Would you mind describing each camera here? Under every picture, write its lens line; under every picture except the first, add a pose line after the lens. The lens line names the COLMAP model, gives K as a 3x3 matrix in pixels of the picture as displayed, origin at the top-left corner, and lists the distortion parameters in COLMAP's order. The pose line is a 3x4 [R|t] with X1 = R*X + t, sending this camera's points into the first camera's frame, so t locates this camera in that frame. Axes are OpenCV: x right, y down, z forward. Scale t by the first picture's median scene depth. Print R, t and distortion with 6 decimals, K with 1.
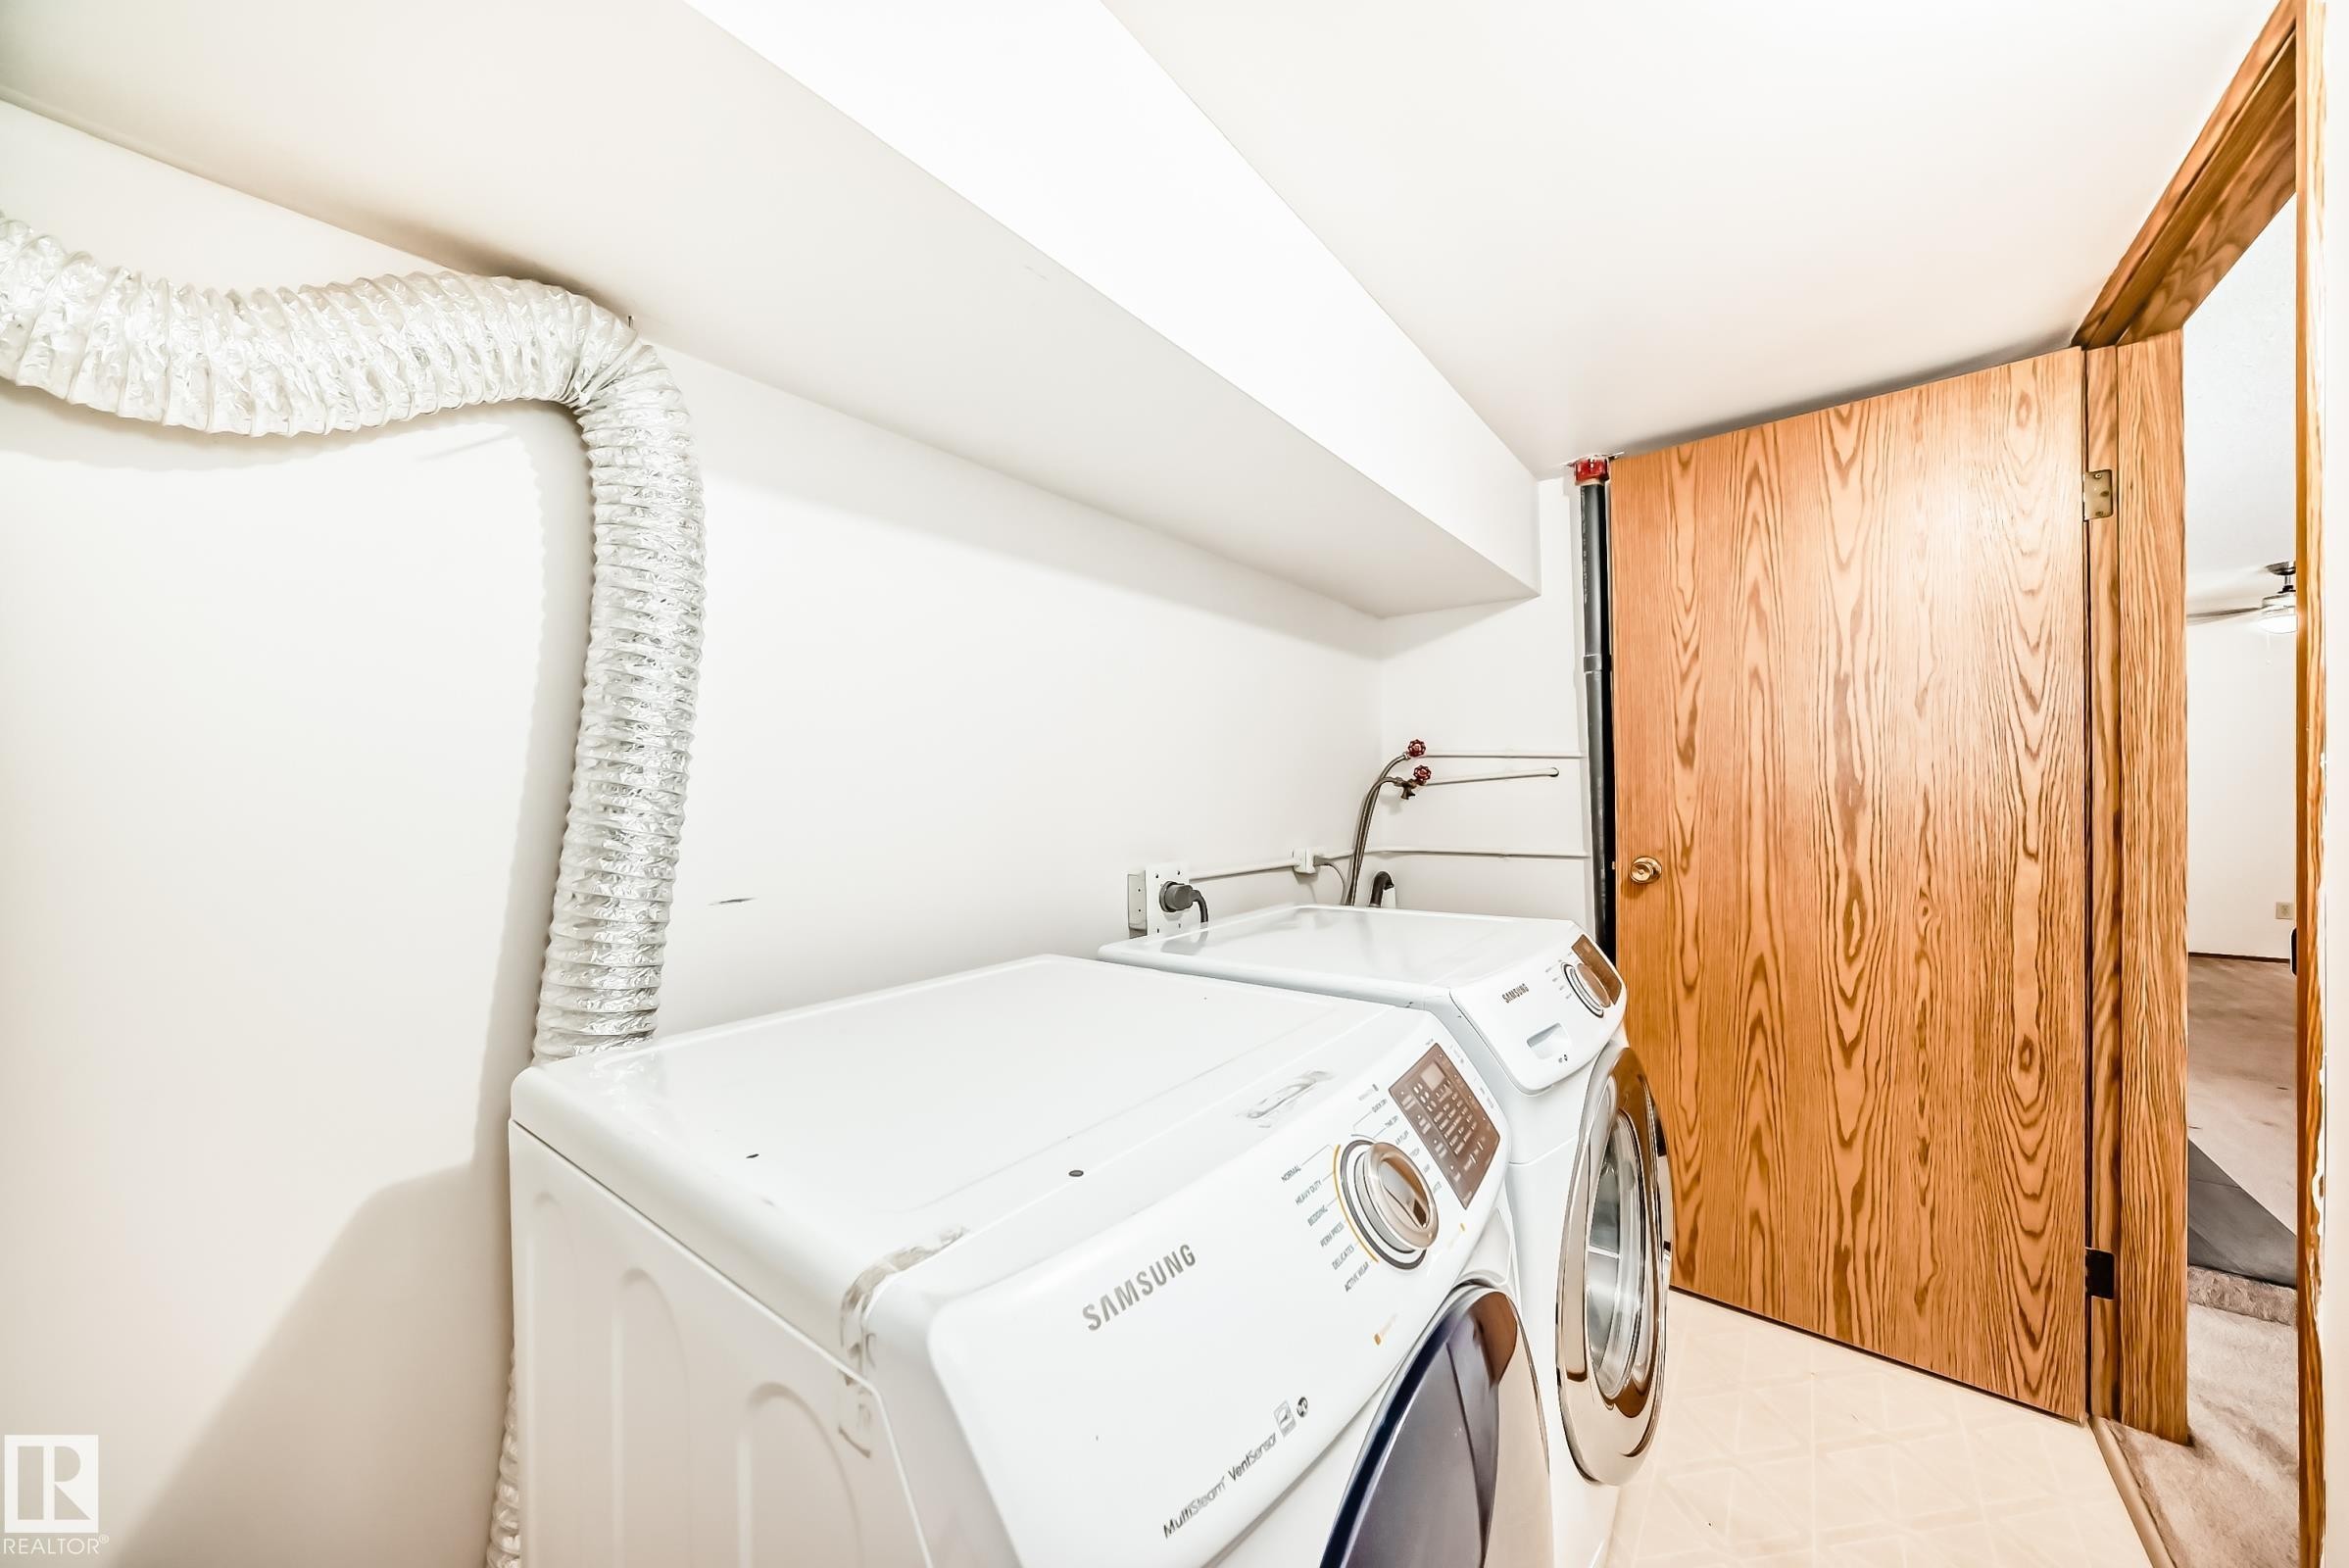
lens RADIAL K [[813.0, 0, 1211.4], [0, 813.0, 804.7], [0, 0, 1]] dist [-0.026087, 0.006859]
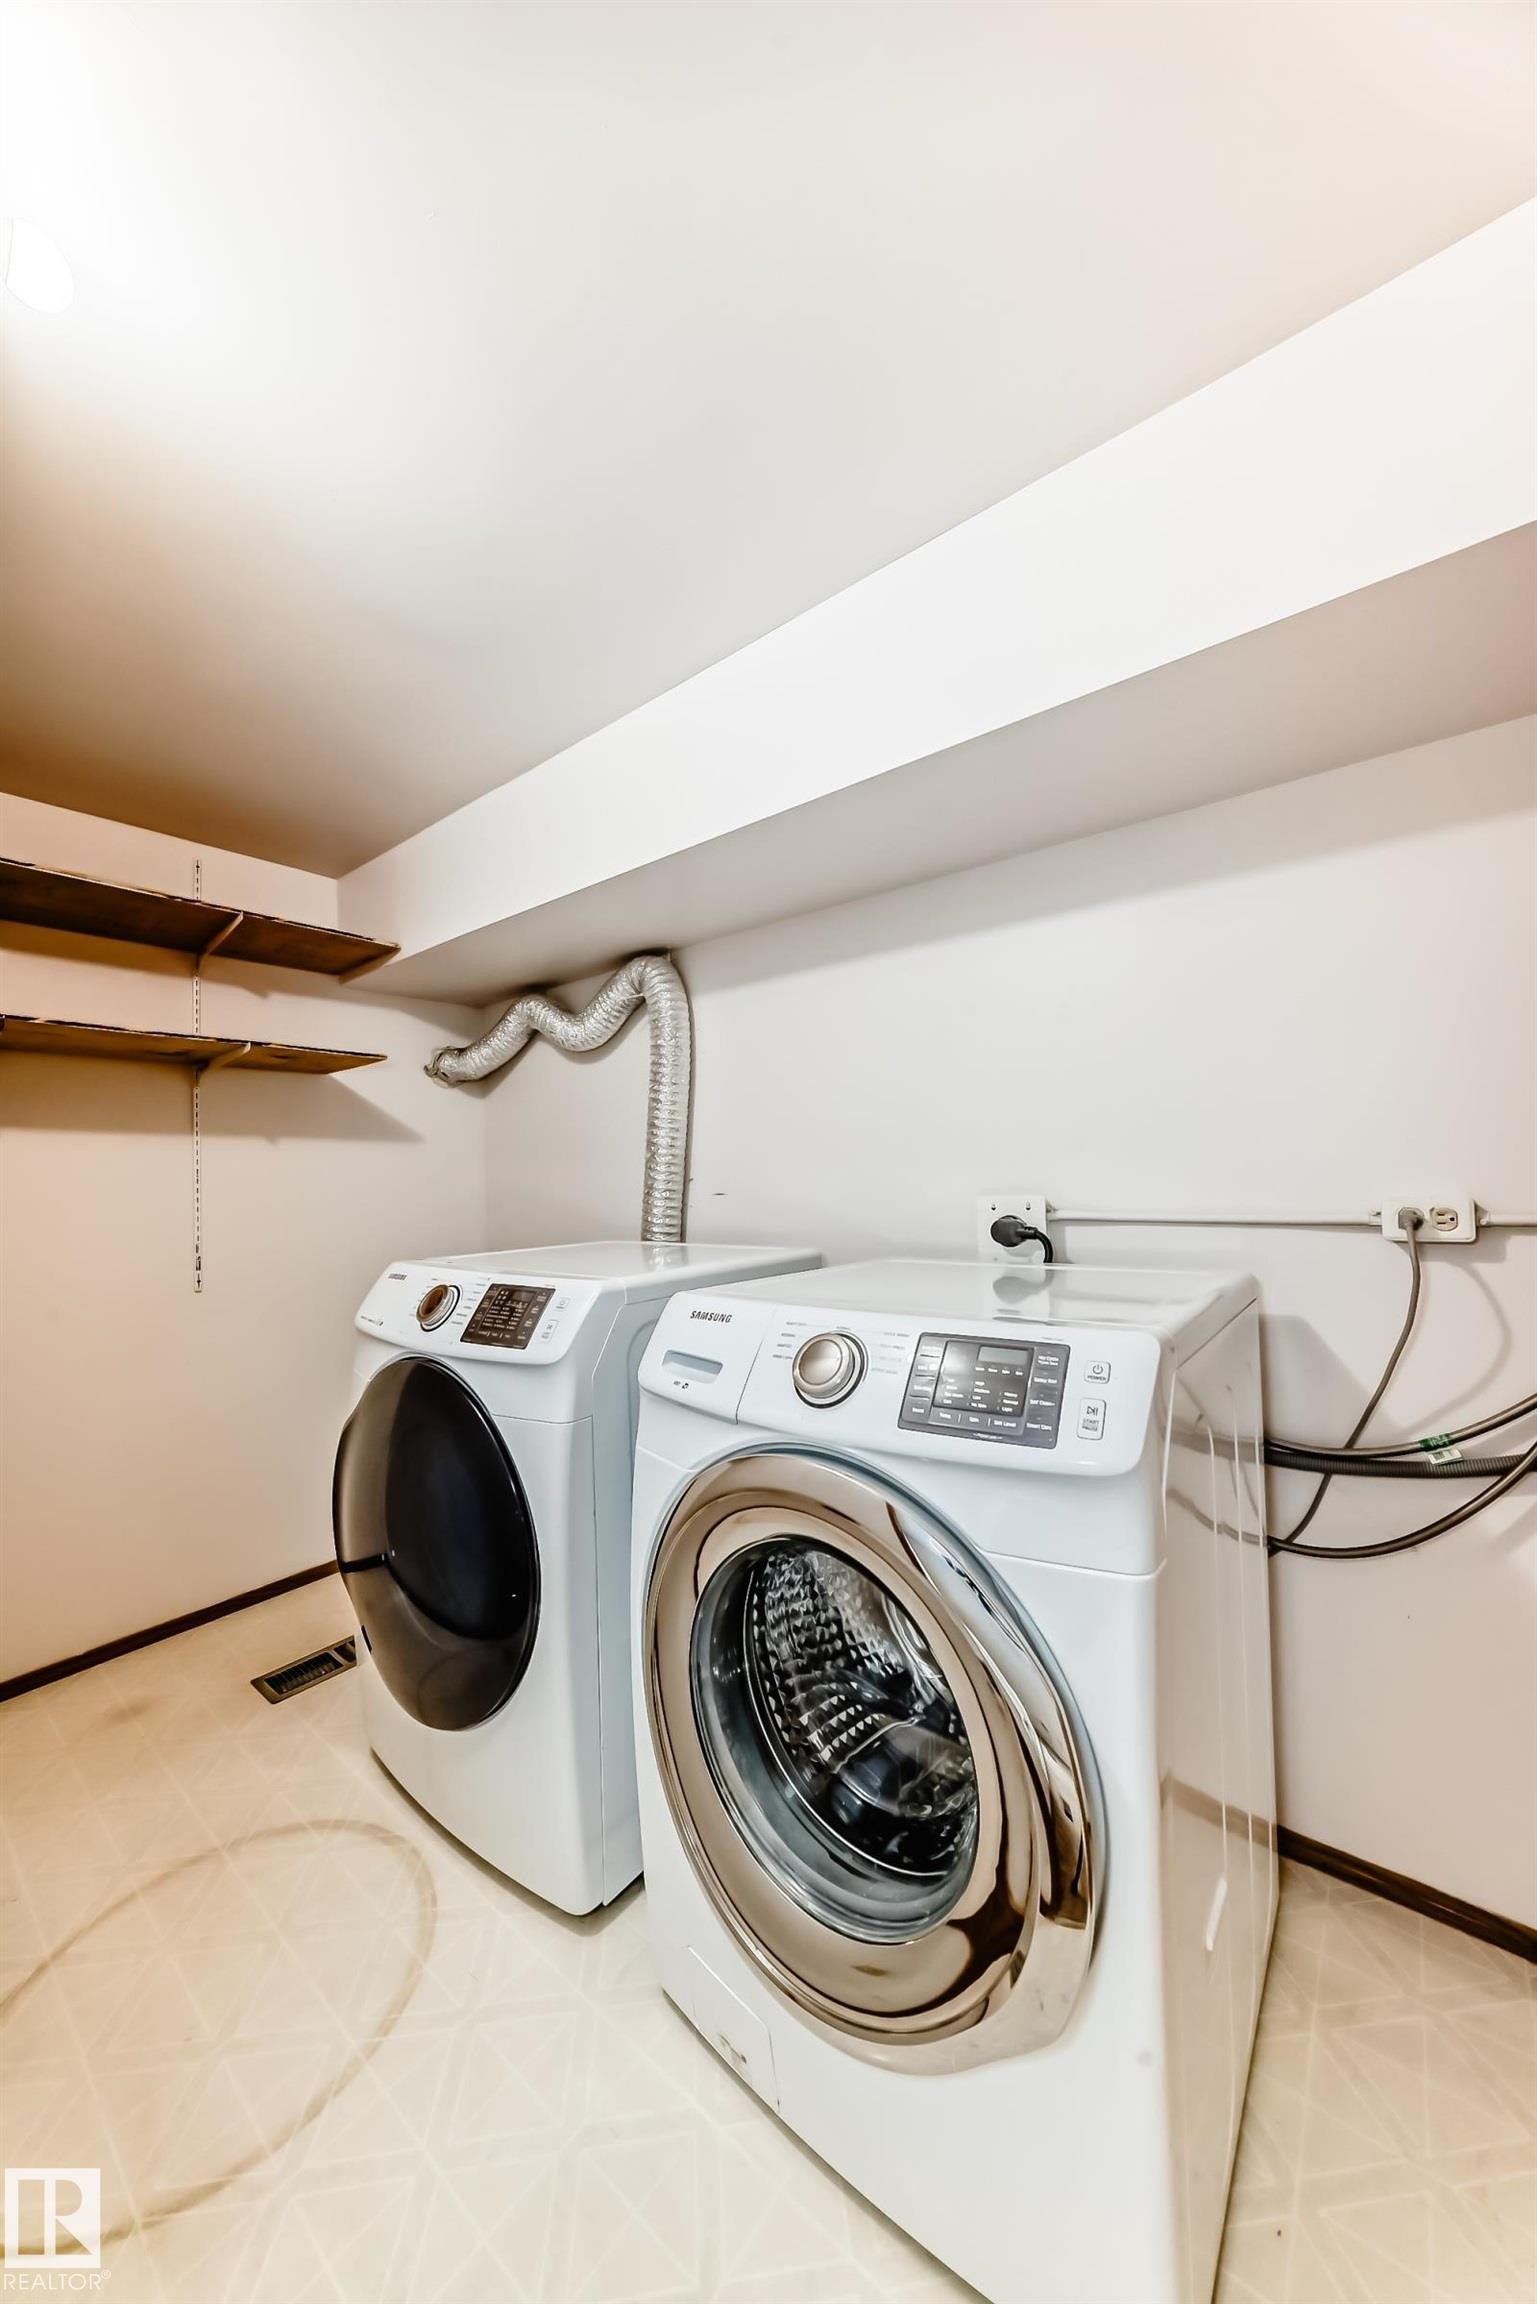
lens RADIAL K [[797.4, 0, 814.6], [0, 797.4, 1155.1], [0, 0, 1]] dist [-0.026087, 0.006859]
pose [[-0.005100, -0.008329, -0.999952, 0.914710], [0.021413, 0.999735, -0.008436, 0.022627], [0.999758, -0.021455, -0.004920, 0.746967]]
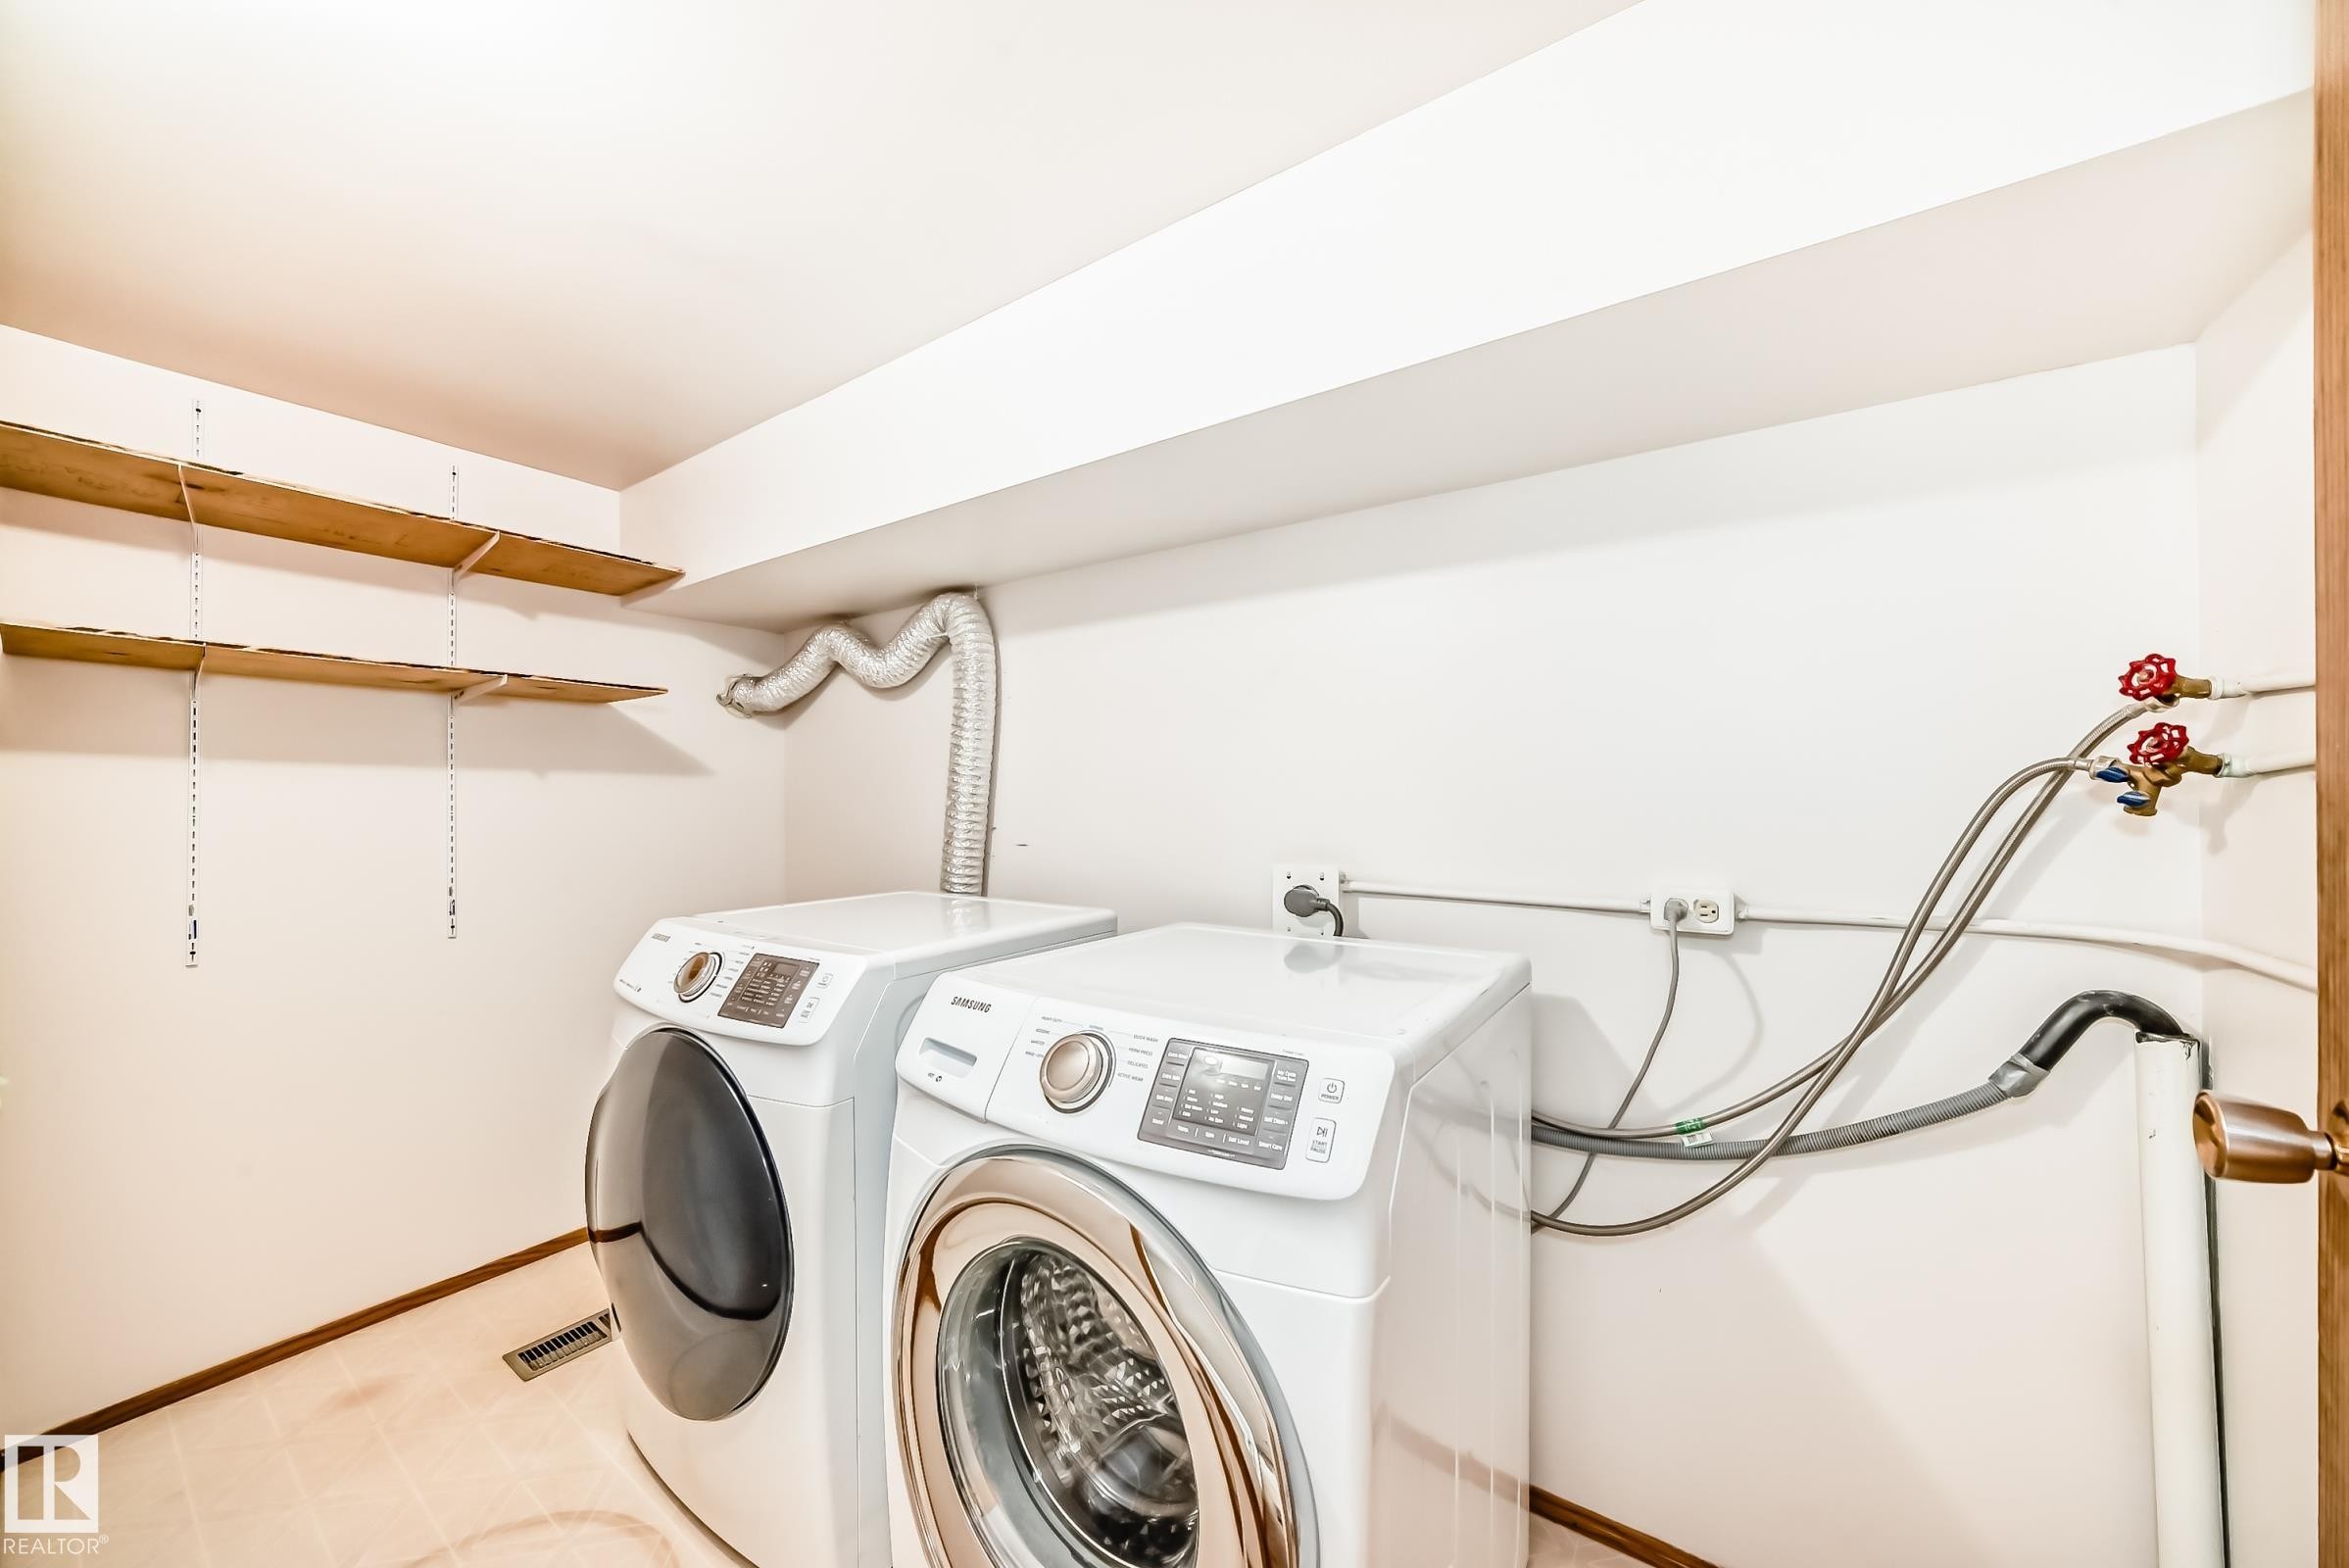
lens RADIAL K [[813.0, 0, 1211.4], [0, 813.0, 804.7], [0, 0, 1]] dist [-0.026087, 0.006859]
pose [[0.068302, 0.018475, -0.997494, 0.912350], [-0.004138, 0.999825, 0.018235, -0.020971], [0.997656, 0.002882, 0.068367, 0.798898]]
